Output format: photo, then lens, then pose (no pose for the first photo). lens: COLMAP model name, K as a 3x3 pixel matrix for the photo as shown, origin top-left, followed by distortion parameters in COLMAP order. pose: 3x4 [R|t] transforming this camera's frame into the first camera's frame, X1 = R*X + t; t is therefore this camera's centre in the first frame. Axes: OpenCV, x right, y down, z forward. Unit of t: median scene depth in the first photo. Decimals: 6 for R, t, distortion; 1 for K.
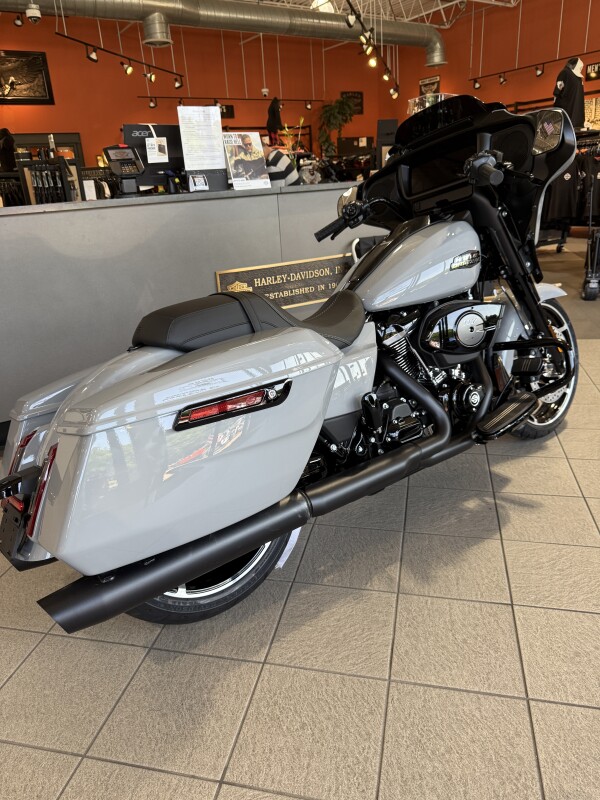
lens RADIAL K [[583.5, 0, 302.8], [0, 583.5, 402.6], [0, 0, 1]] dist [-0.008434, -0.002483]
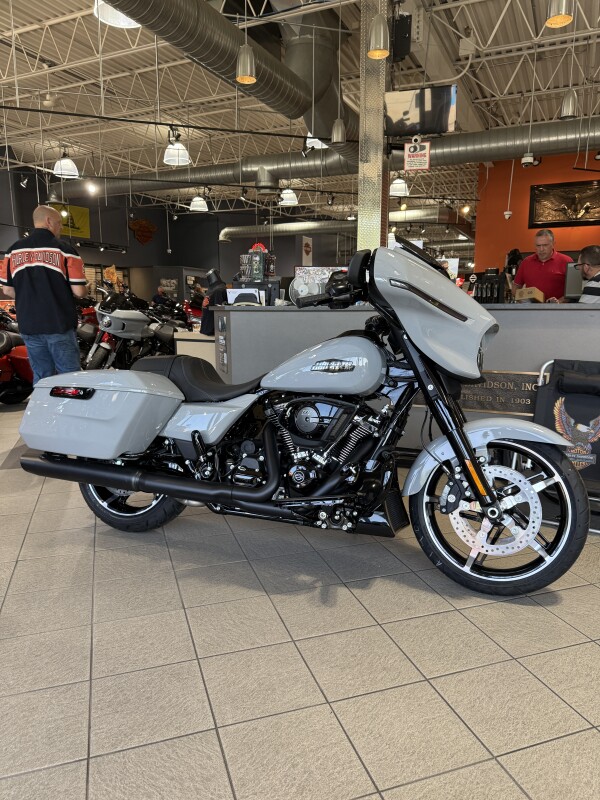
lens RADIAL K [[571.9, 0, 300.8], [0, 571.9, 404.4], [0, 0, 1]] dist [0.007644, -0.004112]
pose [[0.521999, 0.199829, -0.829208, 0.804614], [-0.333830, 0.942480, 0.016976, -0.106286], [0.784904, 0.267953, 0.558683, 0.196550]]
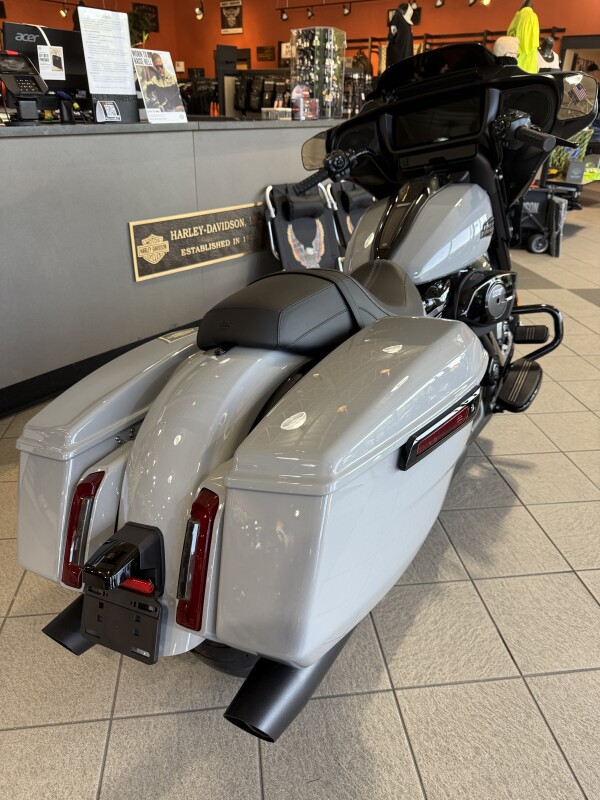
lens RADIAL K [[584.8, 0, 308.2], [0, 584.8, 404.9], [0, 0, 1]] dist [-0.027300, 0.013699]
pose [[0.935384, -0.088969, 0.342260, -0.228506], [0.052237, 0.991980, 0.115099, -0.051959], [-0.349755, -0.089783, 0.932529, 0.119456]]
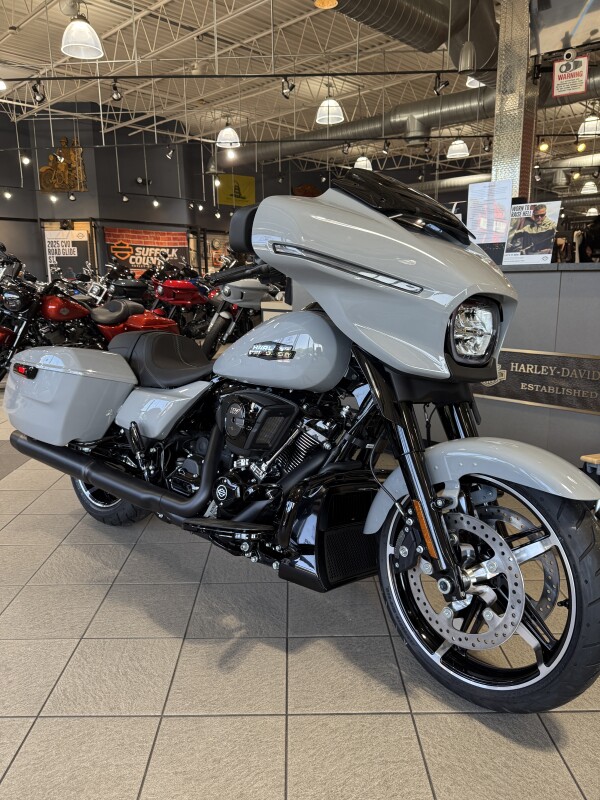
lens RADIAL K [[579.4, 0, 292.6], [0, 579.4, 402.7], [0, 0, 1]] dist [0.003912, -0.008749]
pose [[0.224553, 0.262050, -0.938566, 0.745884], [-0.346907, 0.921560, 0.174304, -0.211689], [0.910621, 0.286454, 0.297846, 0.494012]]
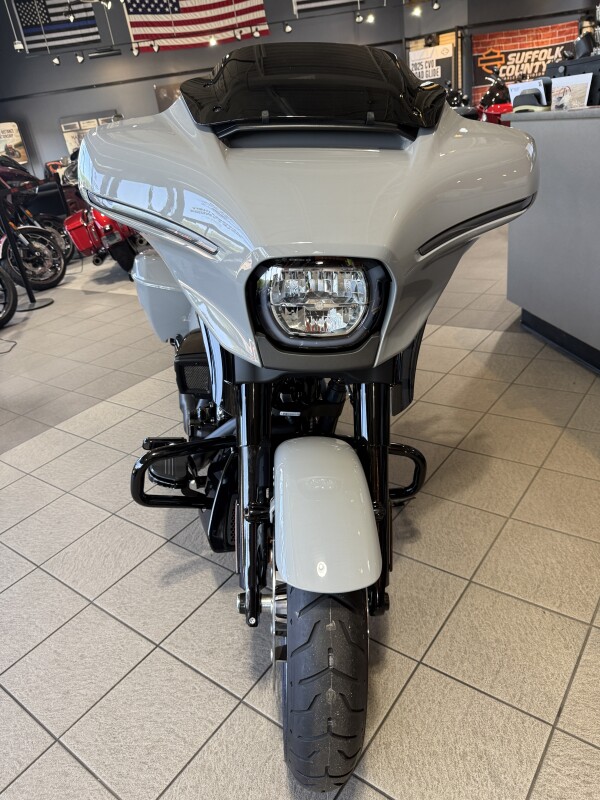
lens RADIAL K [[579.4, 0, 292.6], [0, 579.4, 402.7], [0, 0, 1]] dist [0.003912, -0.008749]
pose [[-0.408997, 0.502742, -0.761559, 0.579363], [-0.167250, 0.779117, 0.604155, -0.420332], [0.897078, 0.374469, -0.234573, 0.907502]]
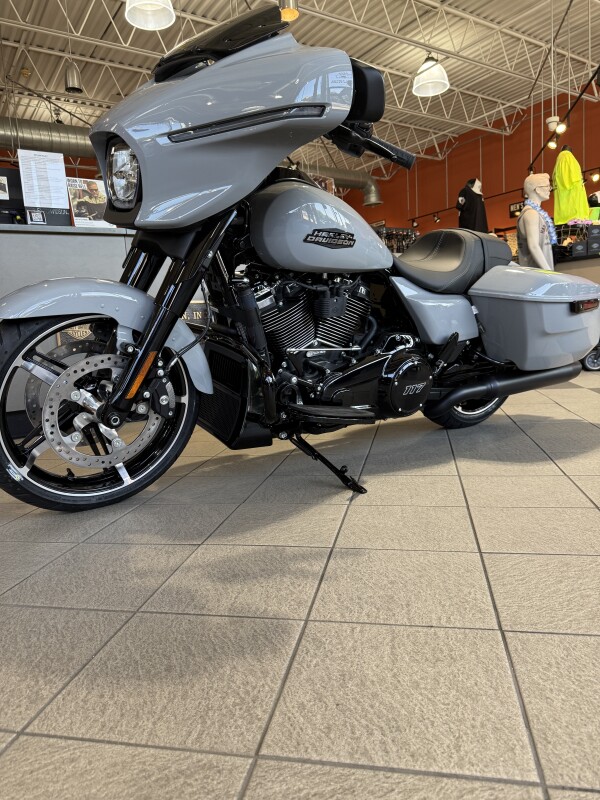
lens RADIAL K [[579.6, 0, 300.0], [0, 579.6, 400.0], [0, 0, 1]] dist [-0.002212, -0.006024]
pose [[0.999844, -0.006444, 0.016427, 0.268313], [0.010234, 0.970148, -0.242298, 0.189852], [-0.014375, 0.242429, 0.970063, 0.072277]]
